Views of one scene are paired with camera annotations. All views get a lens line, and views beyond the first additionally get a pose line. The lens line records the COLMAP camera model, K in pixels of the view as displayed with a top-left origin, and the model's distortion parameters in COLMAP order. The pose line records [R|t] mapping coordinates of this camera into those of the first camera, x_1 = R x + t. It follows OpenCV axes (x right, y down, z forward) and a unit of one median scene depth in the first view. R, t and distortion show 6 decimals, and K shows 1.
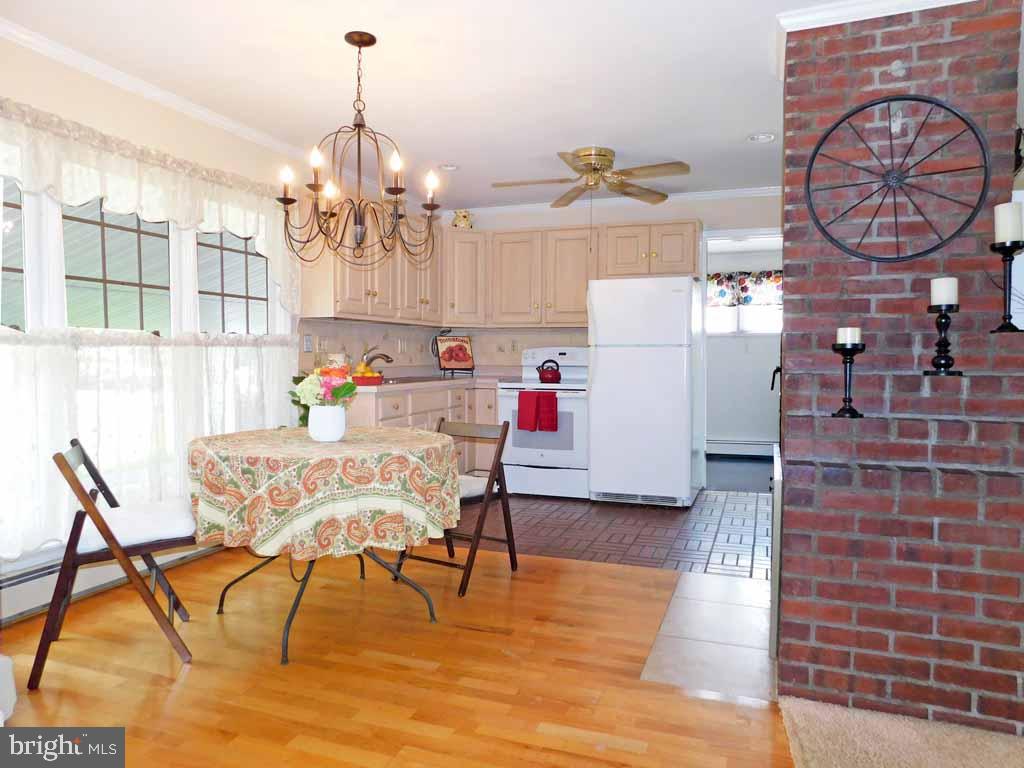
lens RADIAL K [[678.9, 0, 512.0], [0, 678.9, 384.0], [0, 0, 1]] dist [-0.089164, 0.069117]
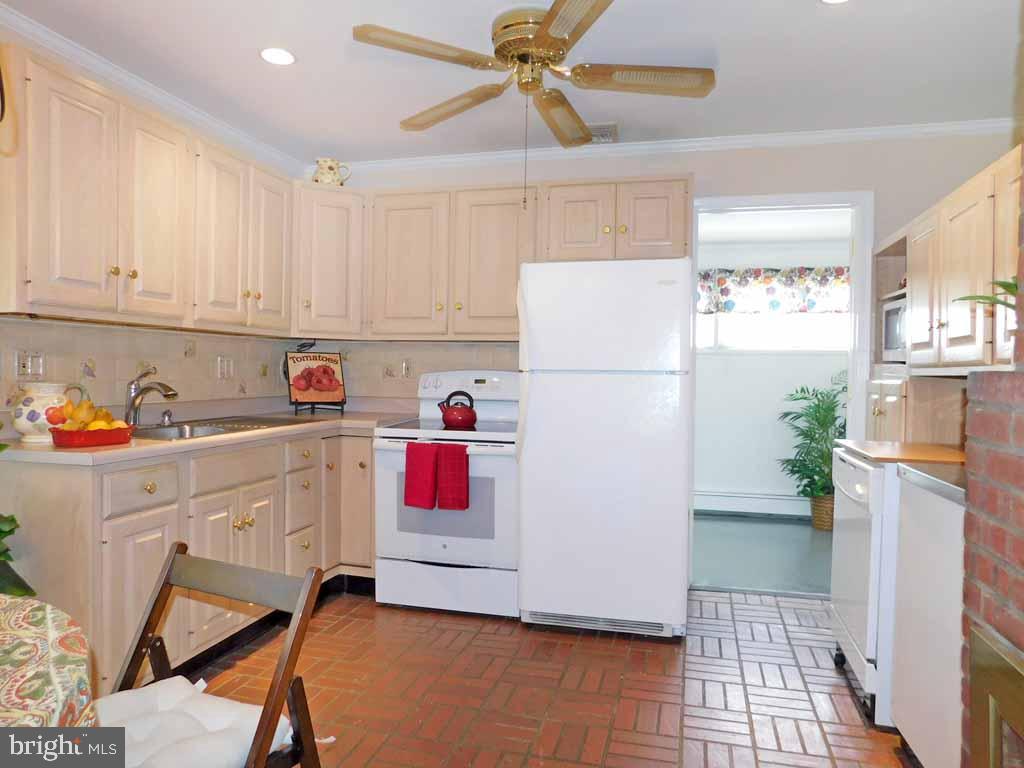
lens RADIAL K [[689.4, 0, 493.3], [0, 689.4, 385.9], [0, 0, 1]] dist [0.001393, 0.274307]
pose [[0.997257, 0.006101, 0.073763, 0.039526], [-0.004969, 0.999867, -0.015522, -0.030632], [-0.073848, 0.015112, 0.997155, 0.345950]]
